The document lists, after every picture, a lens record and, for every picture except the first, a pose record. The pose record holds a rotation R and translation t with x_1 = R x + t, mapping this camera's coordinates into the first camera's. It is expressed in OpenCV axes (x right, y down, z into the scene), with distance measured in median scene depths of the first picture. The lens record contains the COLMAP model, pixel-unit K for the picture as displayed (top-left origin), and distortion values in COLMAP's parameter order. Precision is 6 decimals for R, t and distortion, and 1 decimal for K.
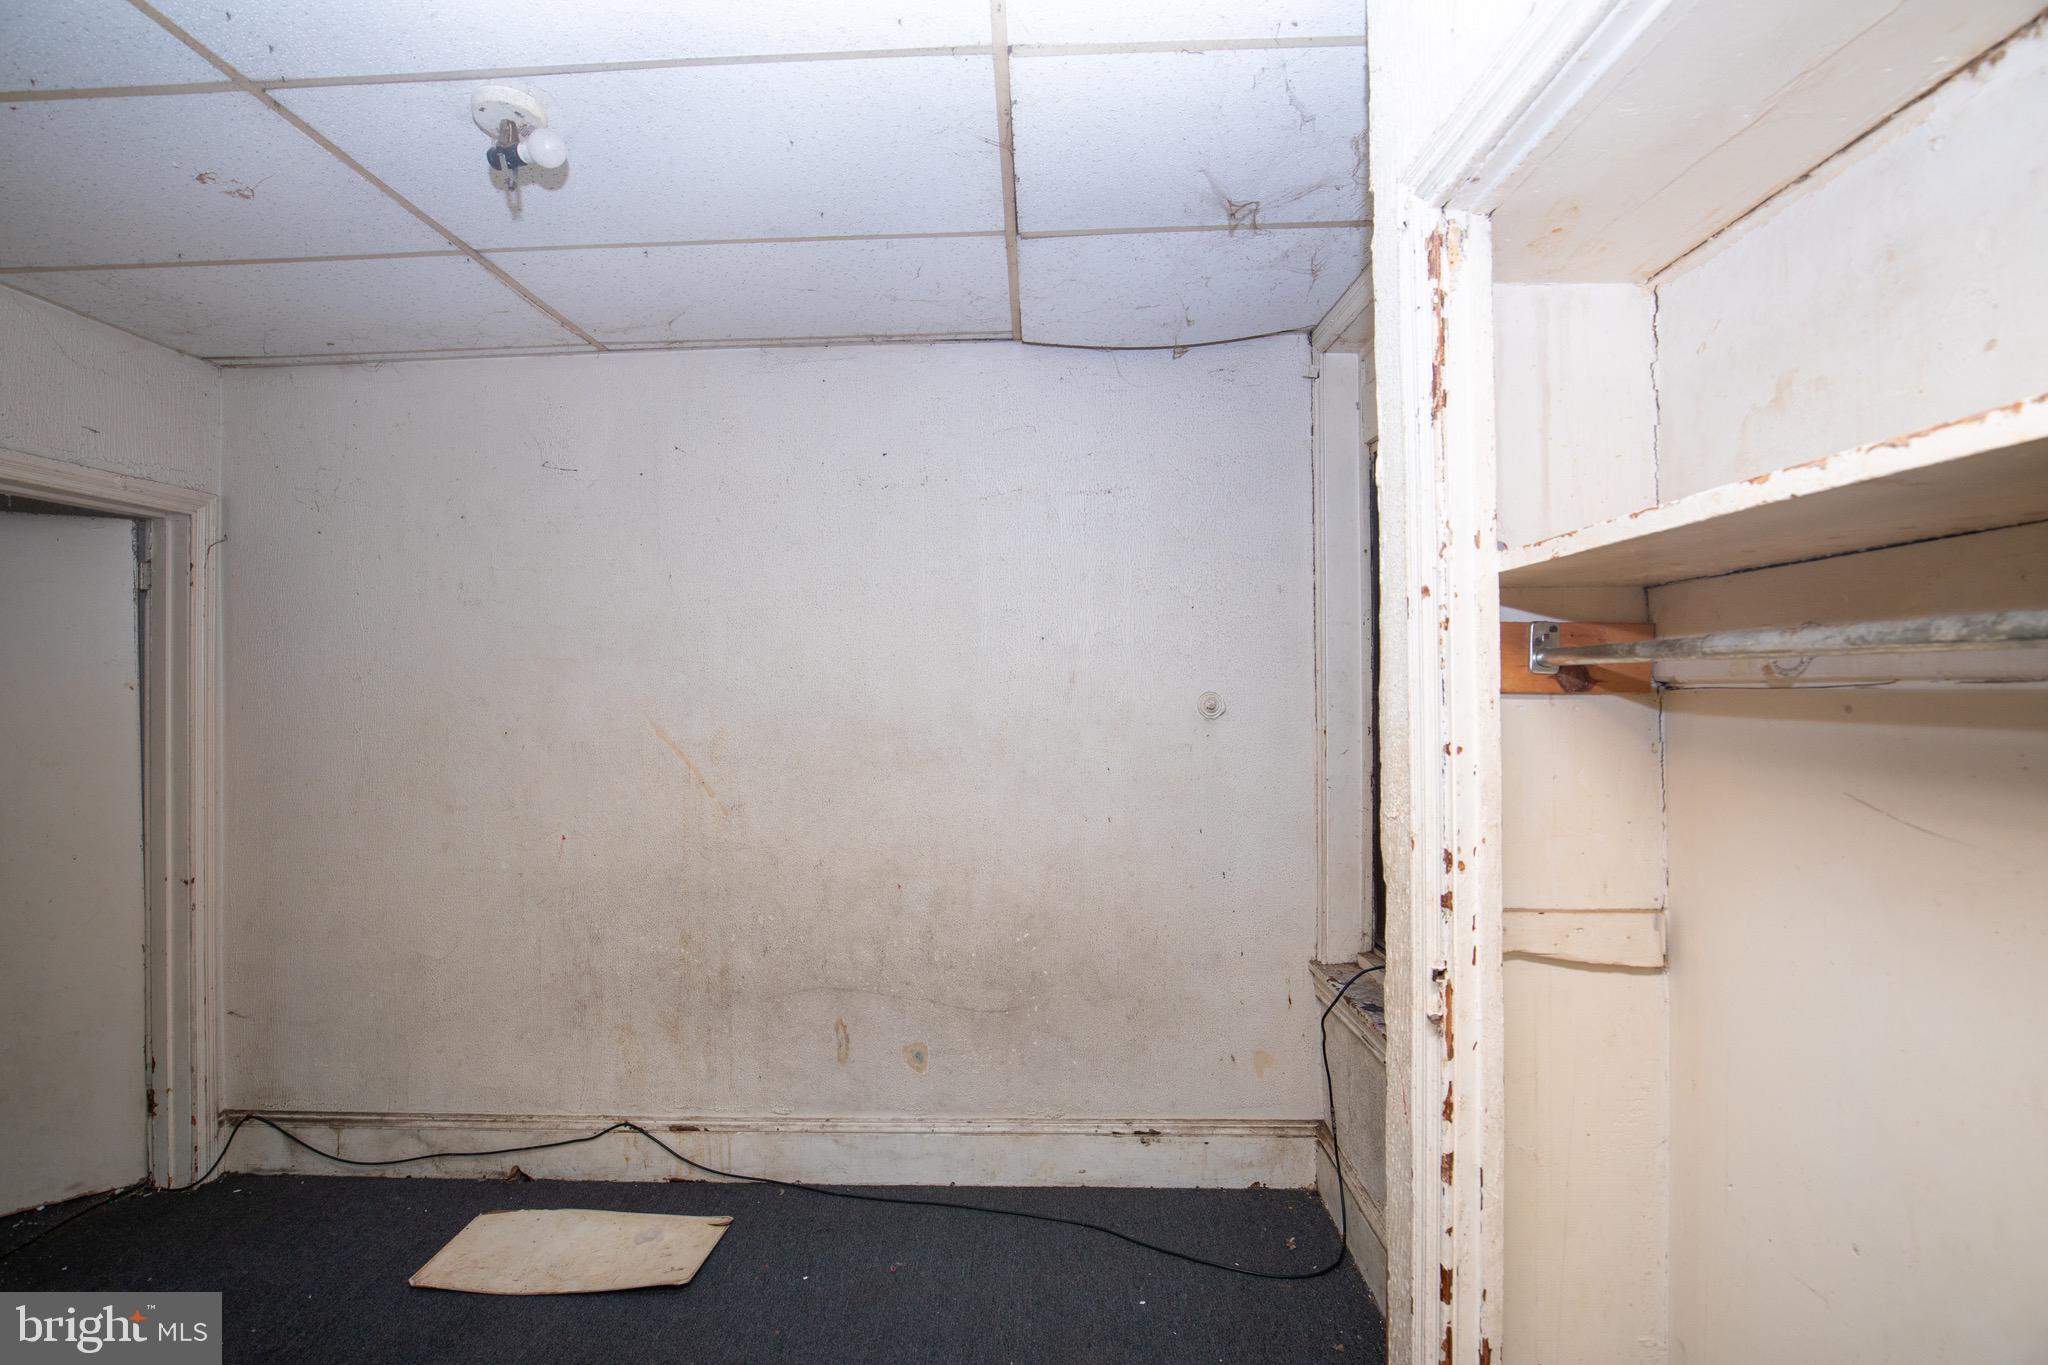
lens RADIAL K [[931.8, 0, 1012.4], [0, 931.8, 685.5], [0, 0, 1]] dist [-0.041081, 0.009033]
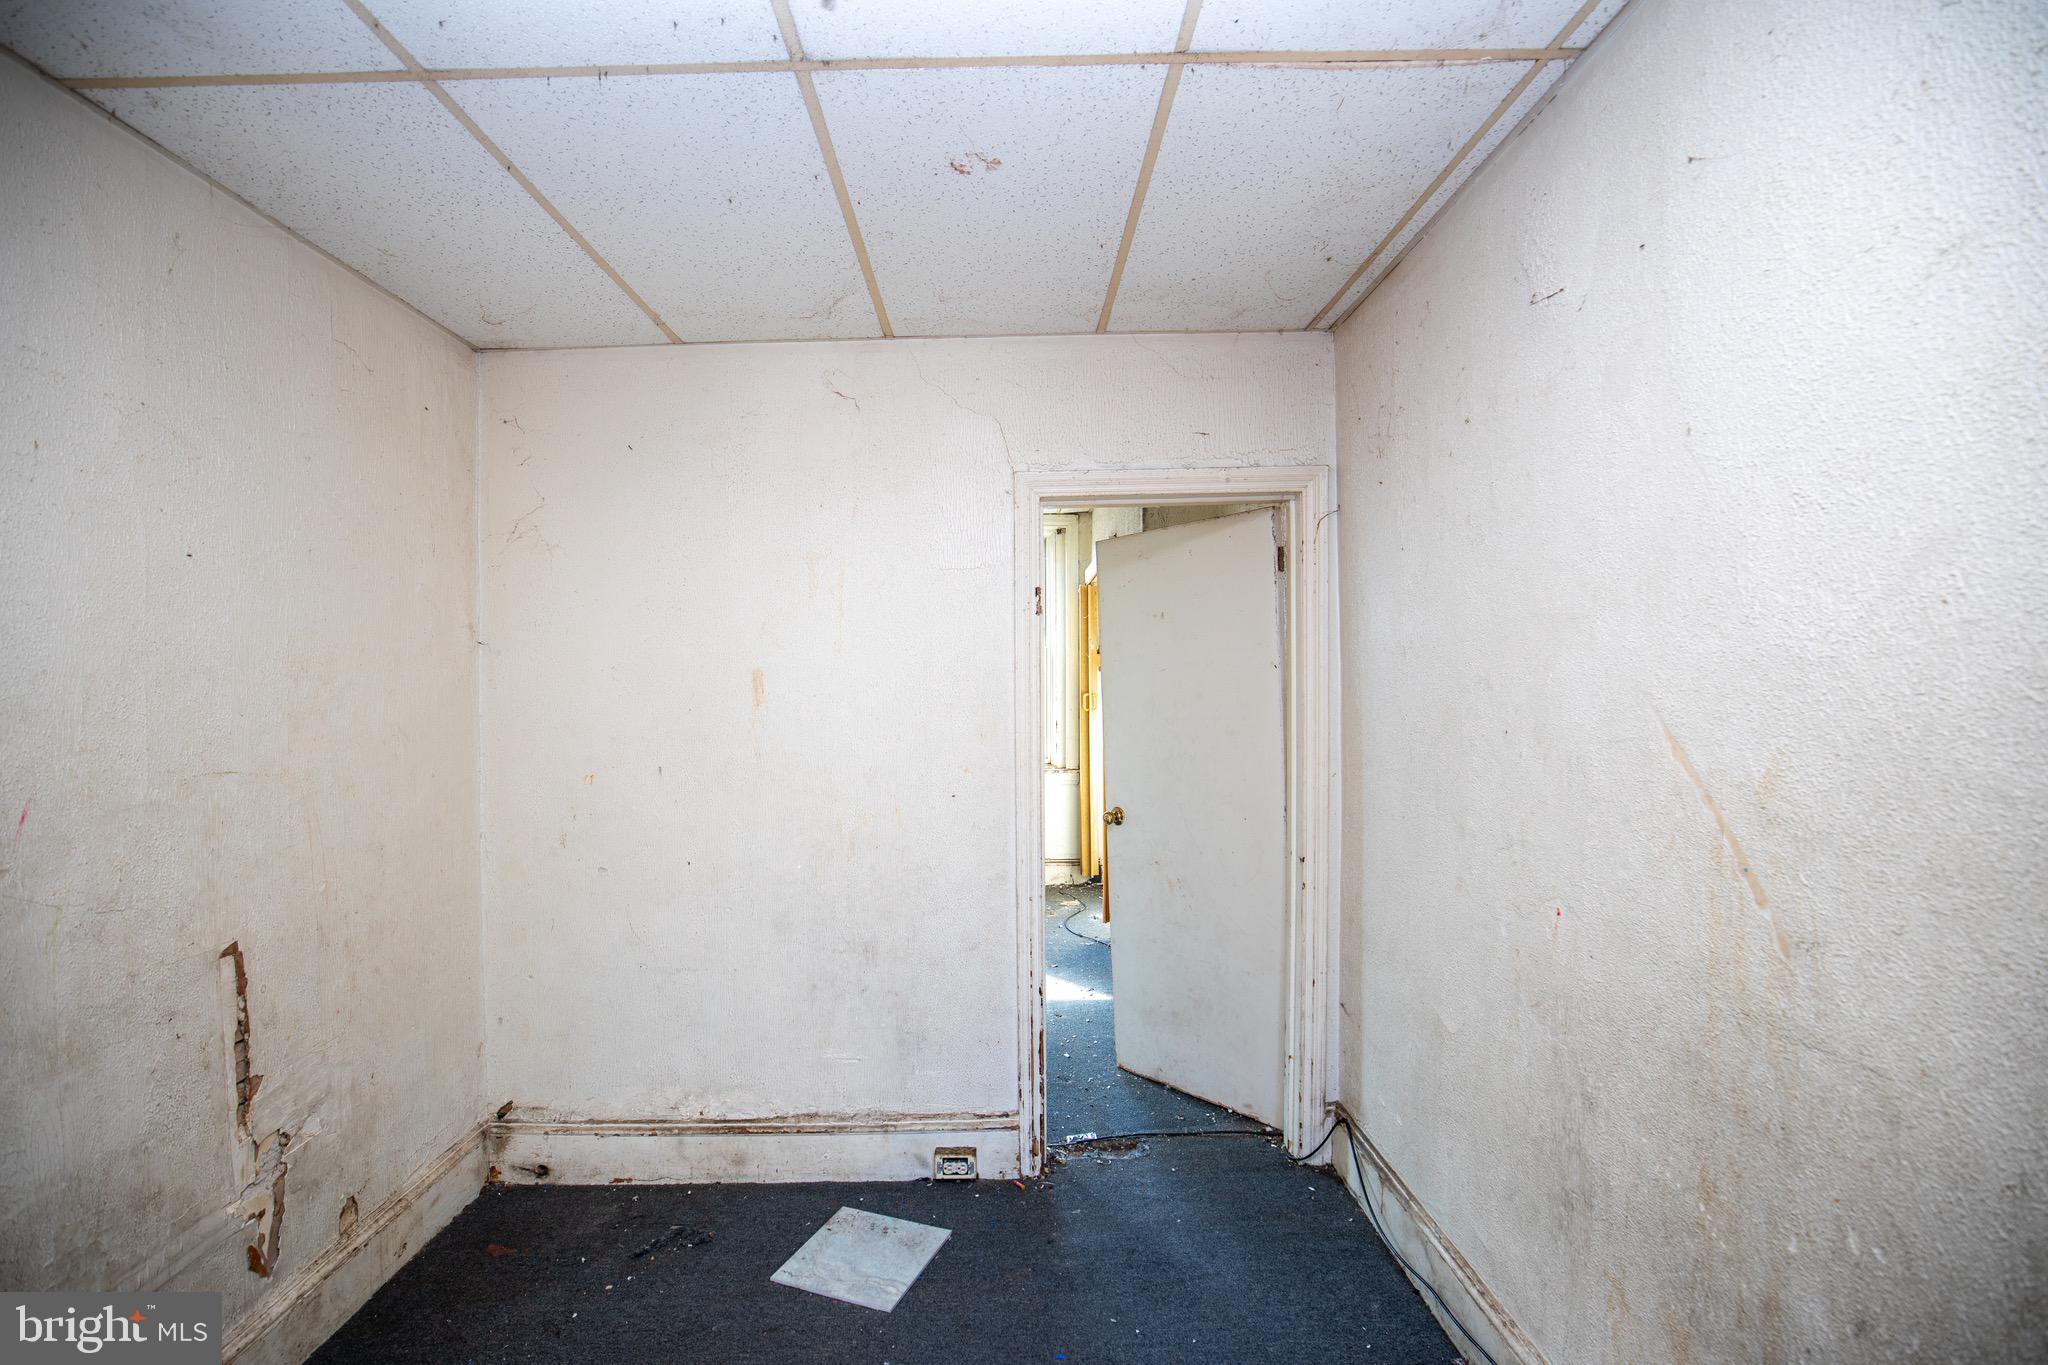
lens RADIAL K [[930.0, 0, 1013.1], [0, 930.0, 686.0], [0, 0, 1]] dist [-0.039229, 0.007225]
pose [[0.040306, 0.016726, -0.999047, 0.096827], [0.017323, 0.999698, 0.017436, 0.001164], [0.999037, -0.018010, 0.040004, 0.656210]]
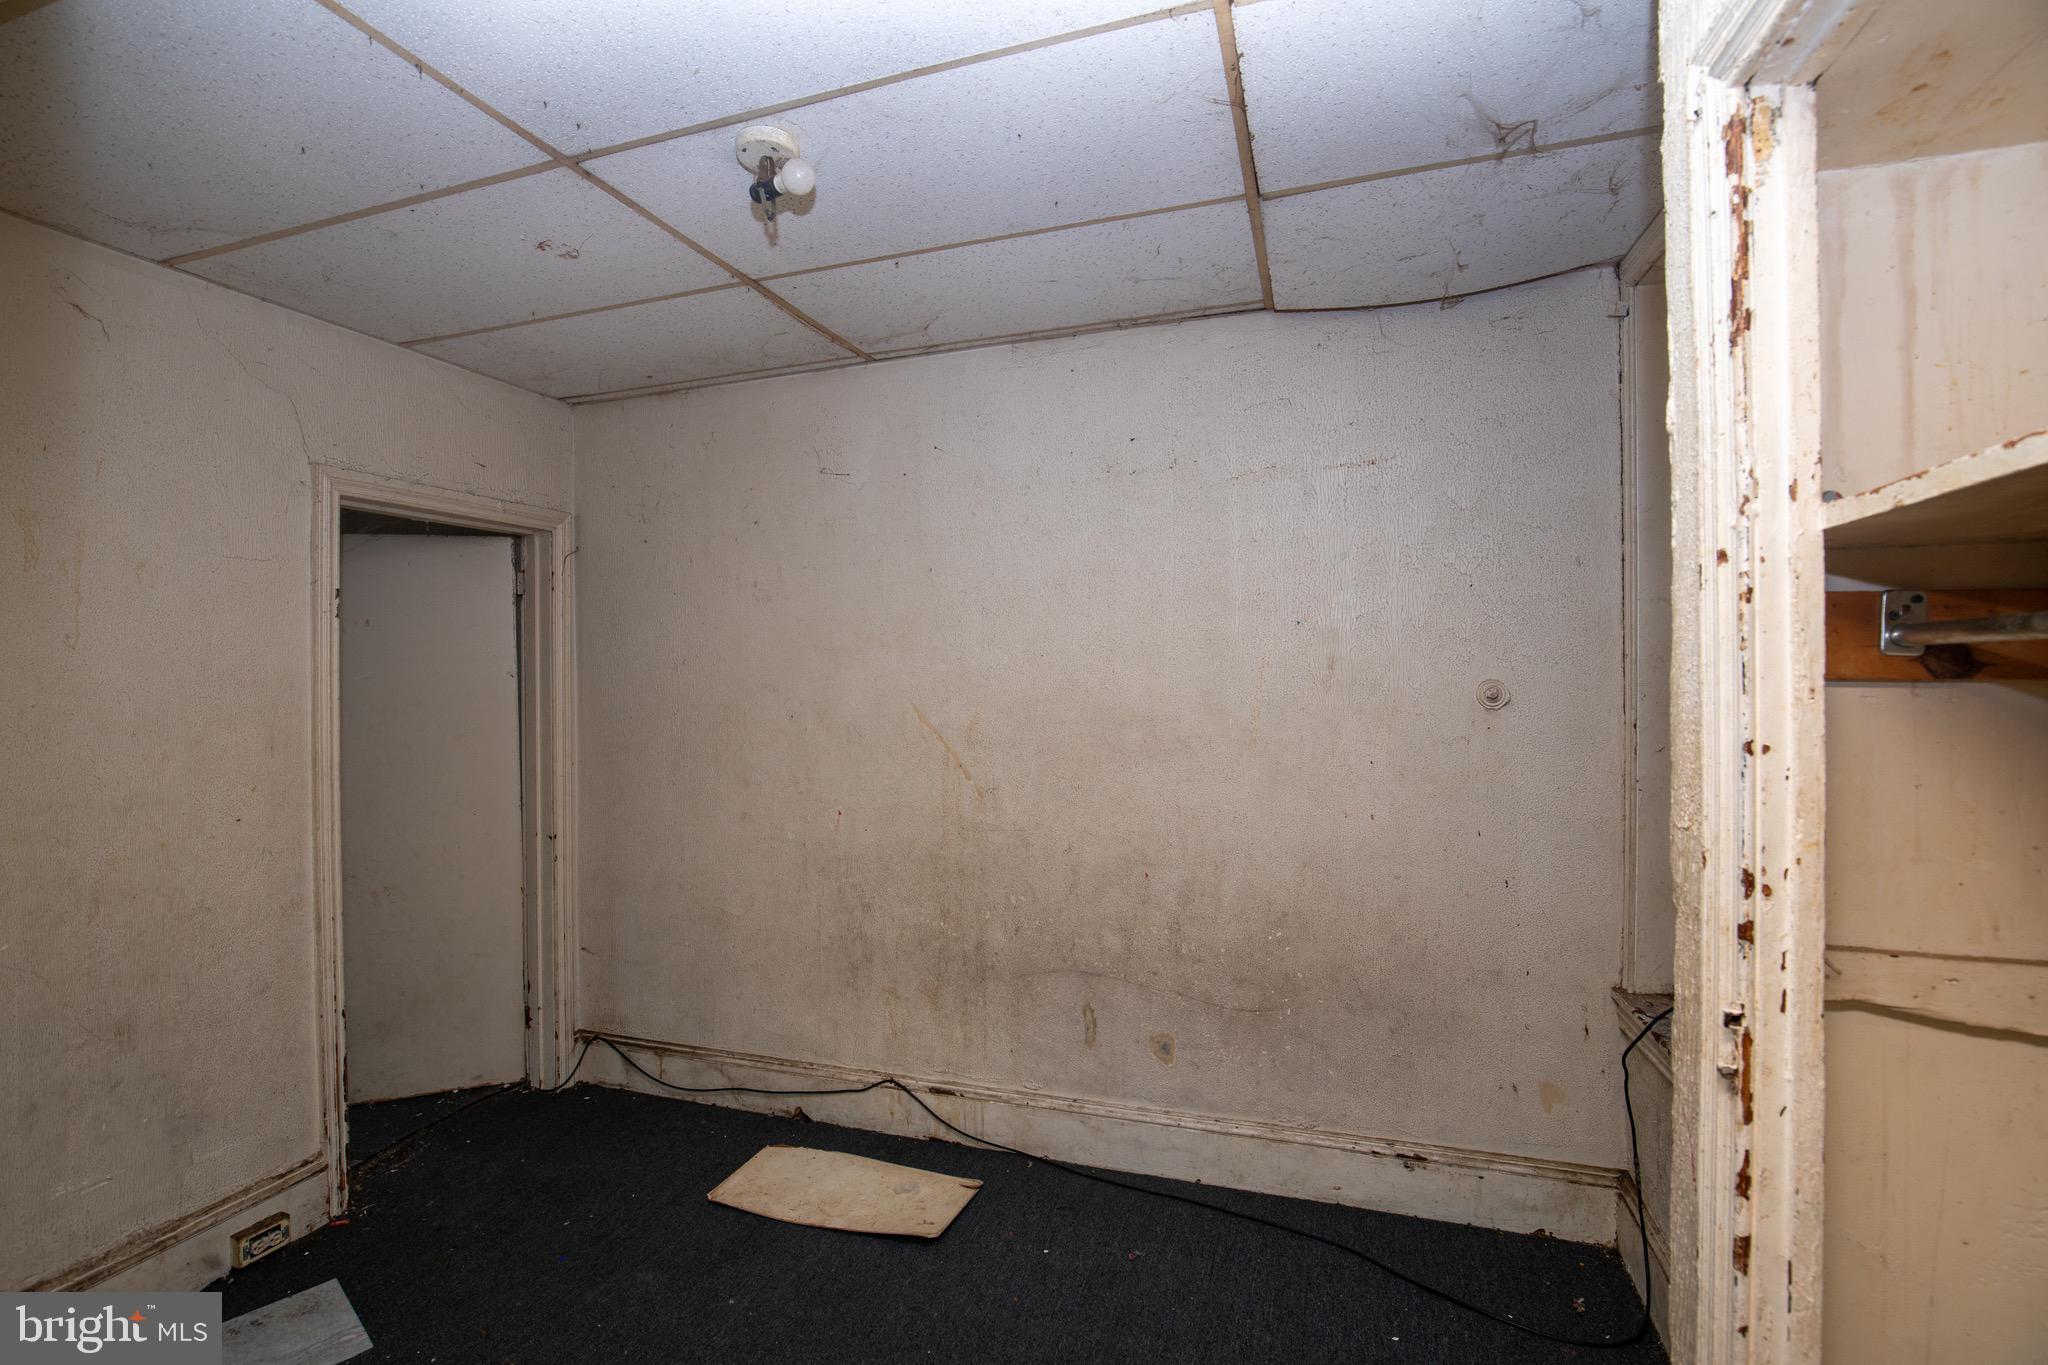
lens RADIAL K [[930.0, 0, 1013.1], [0, 930.0, 686.0], [0, 0, 1]] dist [-0.039229, 0.007225]
pose [[0.956143, 0.002554, -0.292890, 0.031920], [0.001378, 0.999912, 0.013216, 0.000936], [0.292898, -0.013040, 0.956055, 0.014235]]
